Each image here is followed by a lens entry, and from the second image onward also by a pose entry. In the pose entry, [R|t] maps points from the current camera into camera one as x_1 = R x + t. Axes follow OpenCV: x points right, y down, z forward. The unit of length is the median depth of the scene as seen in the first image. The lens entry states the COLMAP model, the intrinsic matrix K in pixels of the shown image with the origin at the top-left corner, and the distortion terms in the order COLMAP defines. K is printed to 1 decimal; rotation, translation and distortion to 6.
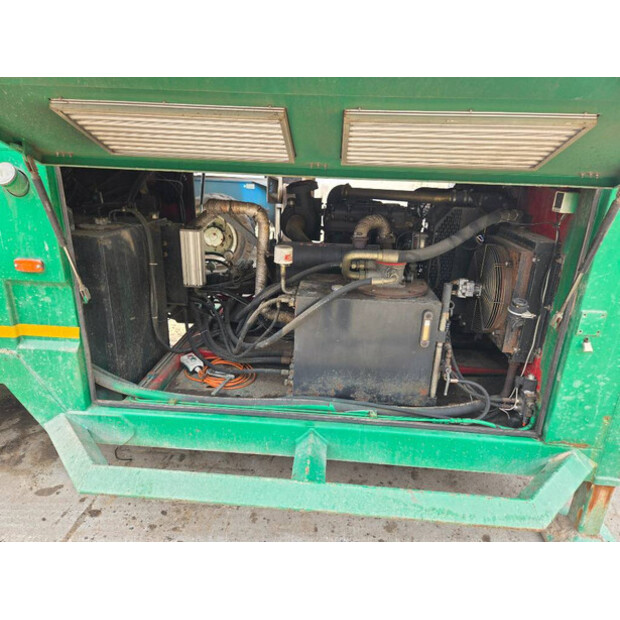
lens RADIAL K [[423.7, 0, 310.0], [0, 423.7, 310.0], [0, 0, 1]] dist [-0.000511, -0.006017]
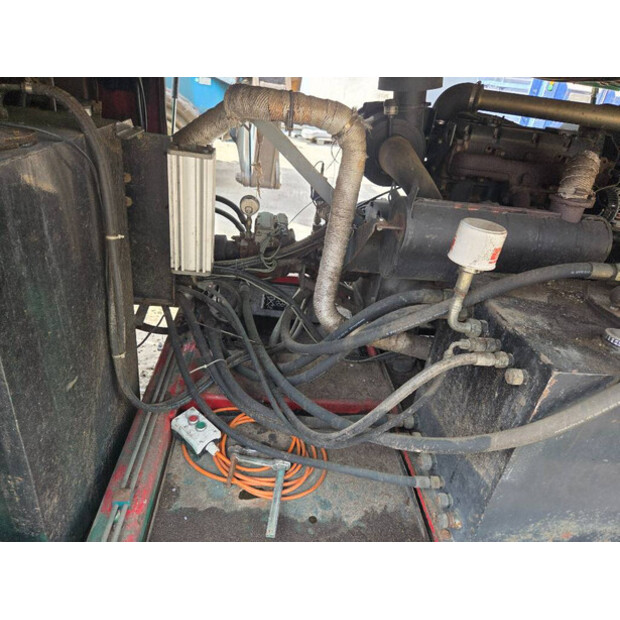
lens RADIAL K [[429.1, 0, 309.3], [0, 429.1, 298.6], [0, 0, 1]] dist [0.003396, 0.000230]
pose [[0.985268, 0.008451, 0.170809, -0.238246], [-0.034909, 0.987687, 0.152500, -0.111510], [-0.167417, -0.156216, 0.973431, 0.517930]]
